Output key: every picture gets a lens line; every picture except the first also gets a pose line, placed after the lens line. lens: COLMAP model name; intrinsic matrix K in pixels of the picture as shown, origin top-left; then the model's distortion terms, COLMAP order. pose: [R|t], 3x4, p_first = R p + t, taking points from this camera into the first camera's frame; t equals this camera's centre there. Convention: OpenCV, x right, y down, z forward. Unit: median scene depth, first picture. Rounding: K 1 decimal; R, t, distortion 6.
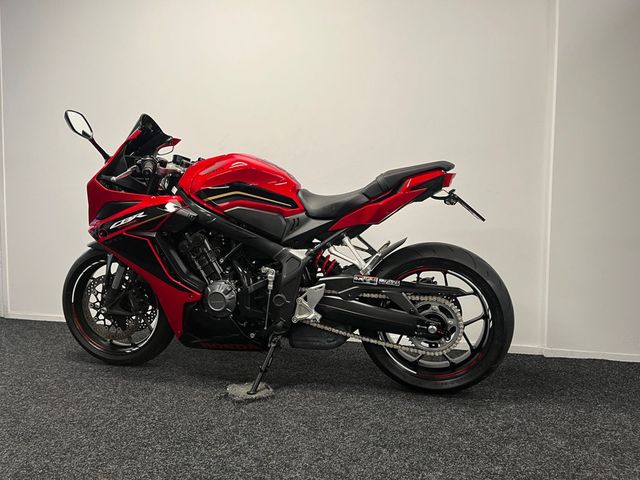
lens RADIAL K [[495.9, 0, 321.3], [0, 495.9, 238.5], [0, 0, 1]] dist [0.069594, -0.084429]
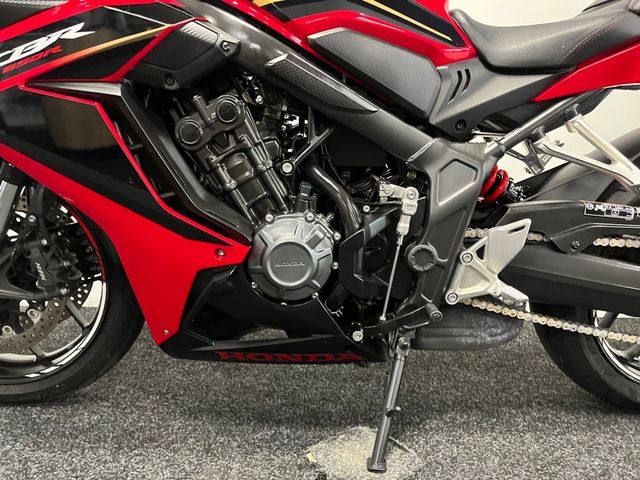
lens RADIAL K [[495.9, 0, 324.1], [0, 495.9, 244.6], [0, 0, 1]] dist [0.069594, -0.084429]
pose [[0.963838, -0.024494, 0.265361, -0.286649], [-0.009337, 0.992051, 0.125487, 0.056549], [-0.266326, -0.123427, 0.955948, 0.587158]]
